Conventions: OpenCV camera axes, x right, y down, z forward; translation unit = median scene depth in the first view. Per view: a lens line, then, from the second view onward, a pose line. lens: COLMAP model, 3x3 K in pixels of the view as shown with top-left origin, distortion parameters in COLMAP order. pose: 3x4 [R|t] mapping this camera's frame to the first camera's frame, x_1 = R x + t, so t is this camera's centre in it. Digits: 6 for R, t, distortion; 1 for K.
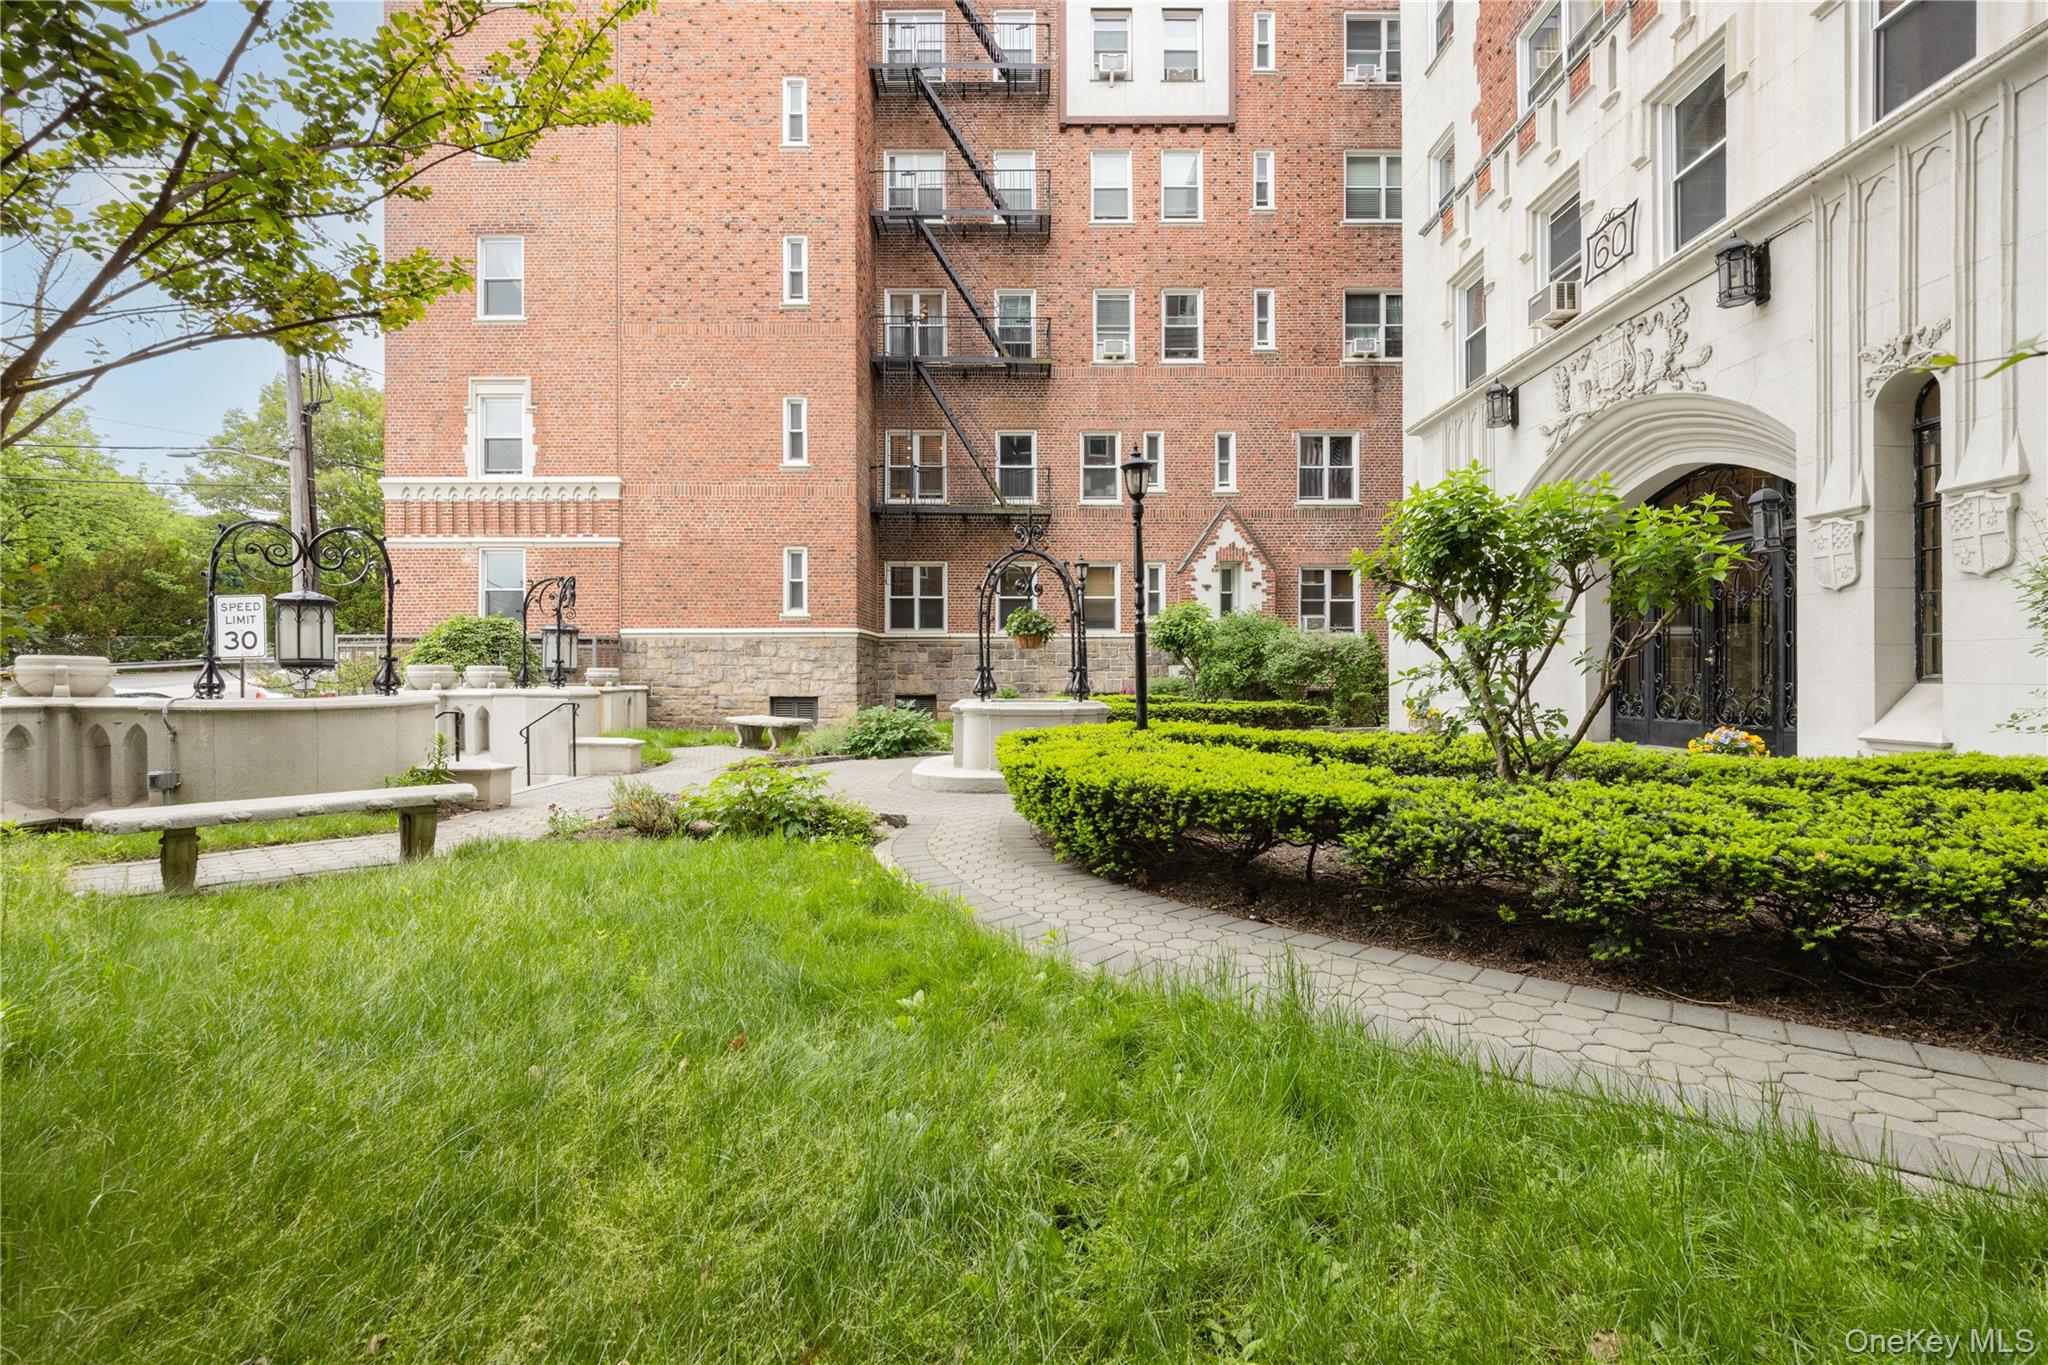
lens RADIAL K [[907.5, 0, 1029.6], [0, 907.5, 679.0], [0, 0, 1]] dist [-0.001149, -0.000698]
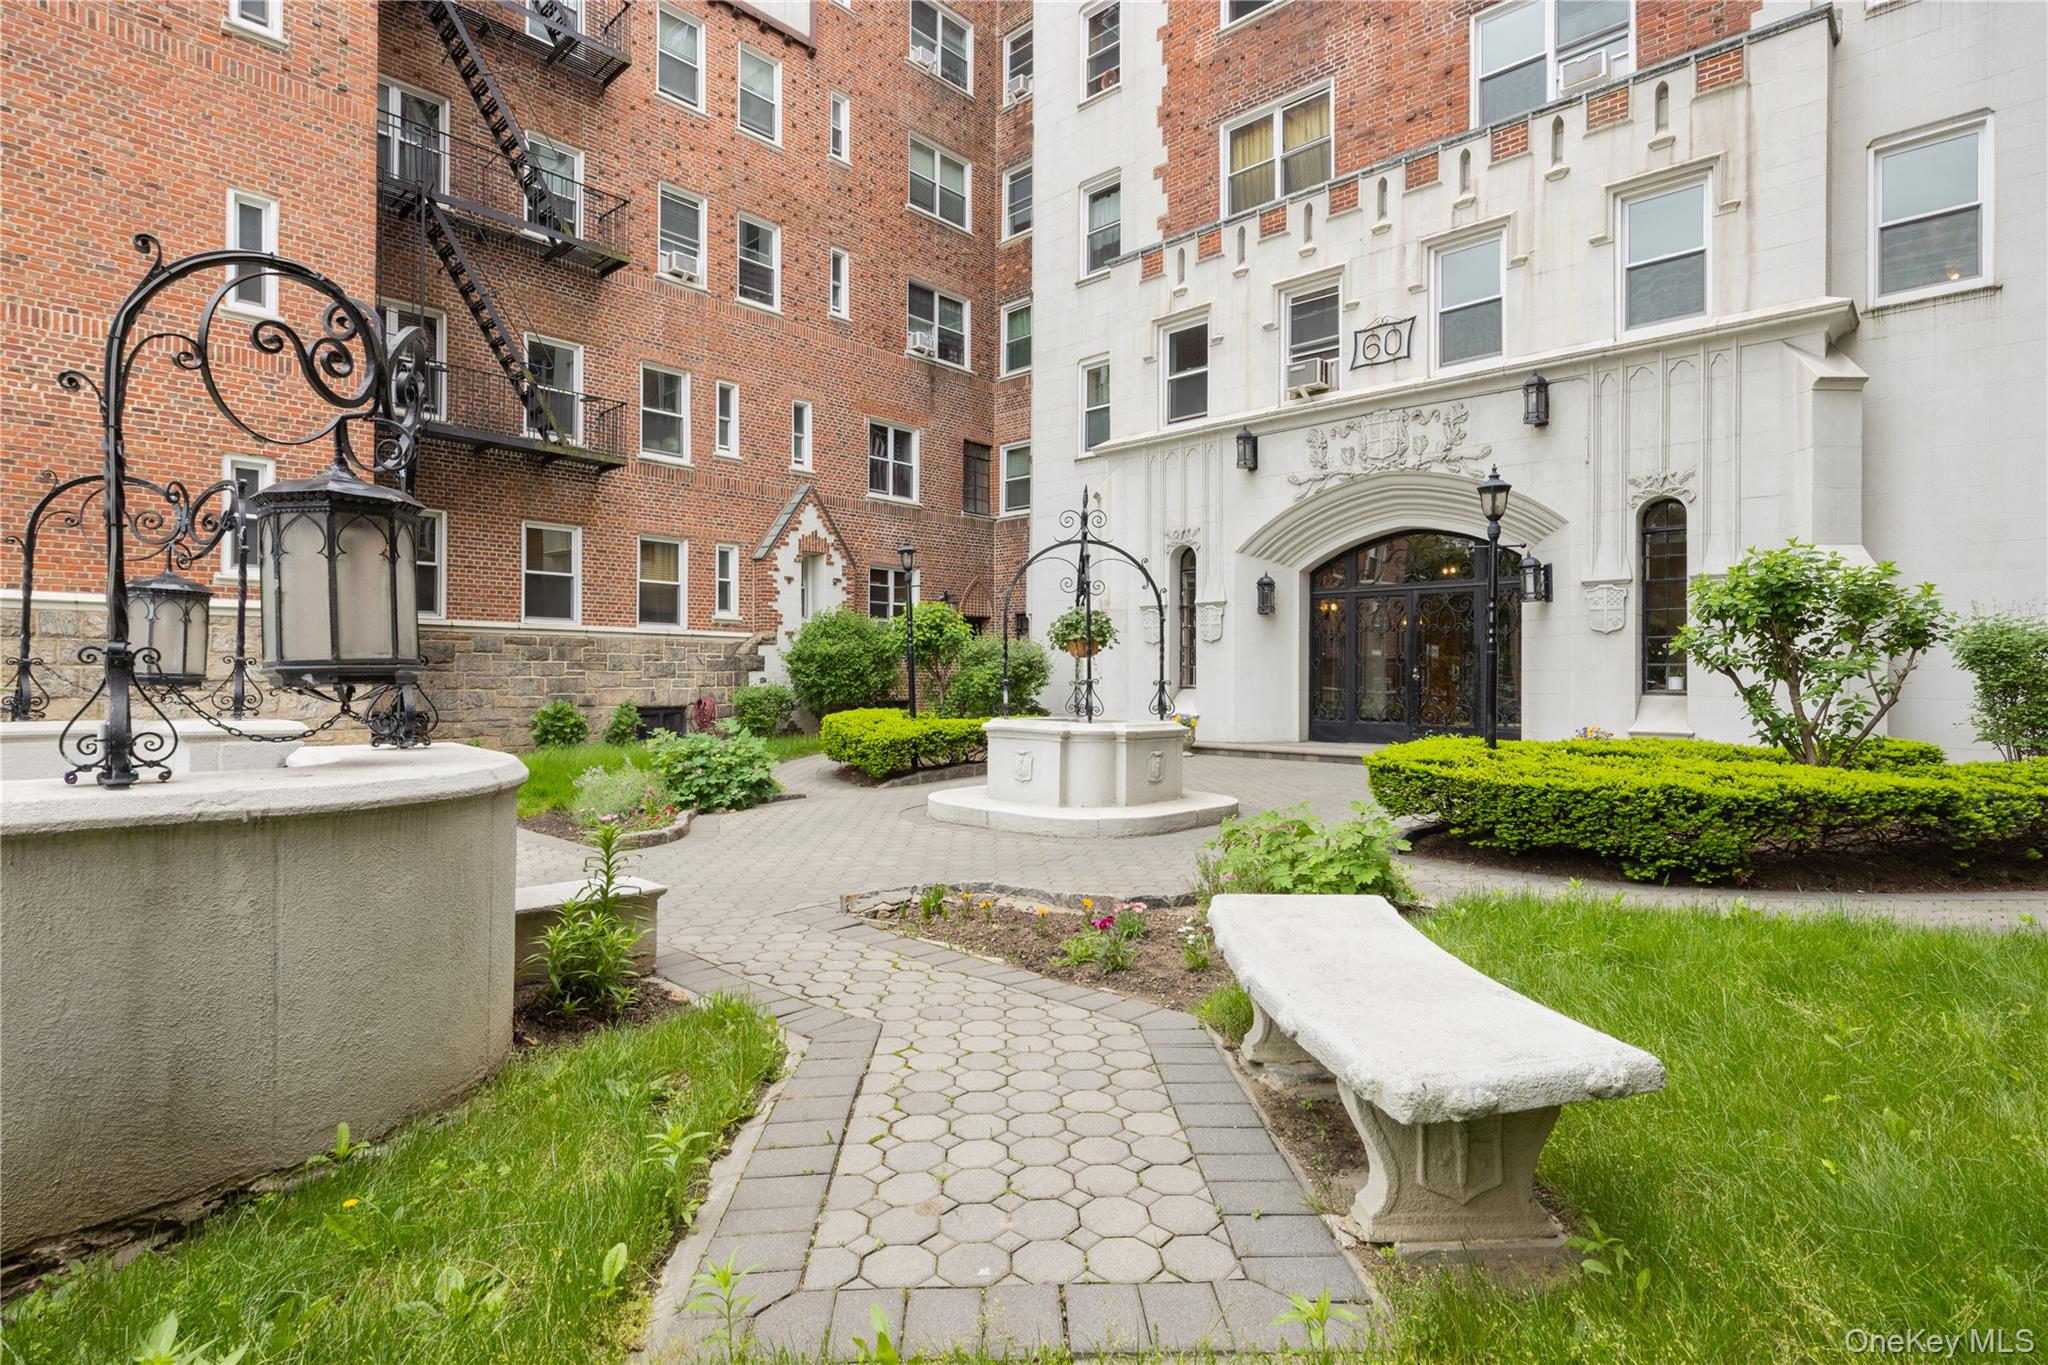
lens RADIAL K [[1010.4, 0, 1018.9], [0, 1010.4, 679.1], [0, 0, 1]] dist [-0.004148, -0.001164]
pose [[0.690373, 0.006265, 0.723427, -0.380120], [-0.003287, 0.999979, -0.005523, -0.004423], [-0.723446, 0.001435, 0.690379, 0.216950]]
